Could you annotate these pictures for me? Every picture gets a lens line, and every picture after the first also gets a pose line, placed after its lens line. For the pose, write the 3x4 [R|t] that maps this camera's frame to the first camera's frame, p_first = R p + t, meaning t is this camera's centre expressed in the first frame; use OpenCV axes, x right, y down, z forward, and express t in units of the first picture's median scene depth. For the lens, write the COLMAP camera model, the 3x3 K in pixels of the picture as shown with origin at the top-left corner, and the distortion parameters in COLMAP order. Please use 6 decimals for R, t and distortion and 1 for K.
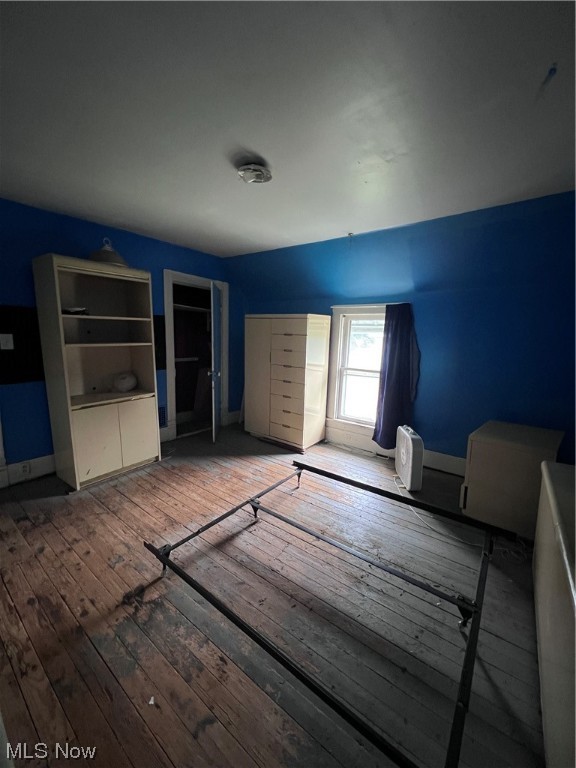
lens RADIAL K [[305.6, 0, 286.4], [0, 305.6, 385.8], [0, 0, 1]] dist [-0.001078, 0.000522]
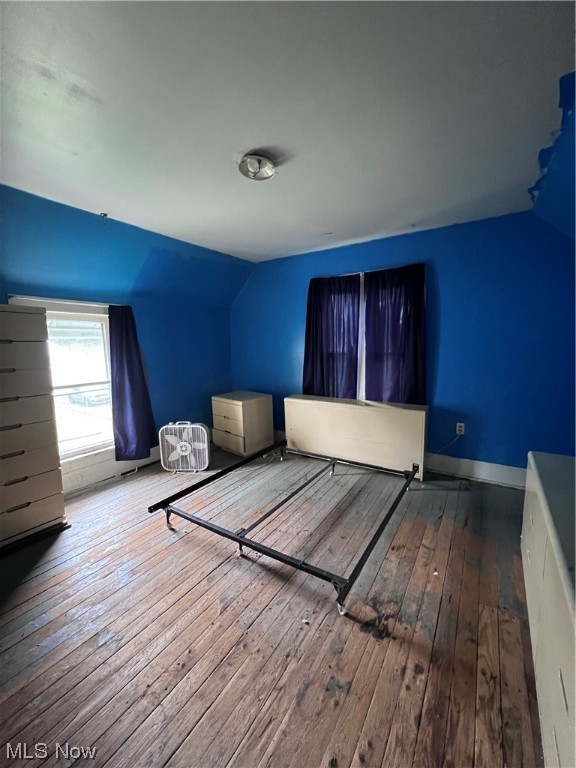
lens RADIAL K [[305.6, 0, 286.4], [0, 305.6, 385.8], [0, 0, 1]] dist [-0.001078, 0.000522]
pose [[-0.081212, -0.162166, 0.983416, -1.186814], [0.178787, 0.968301, 0.174438, -0.194035], [-0.980530, 0.189989, -0.049644, 1.116125]]
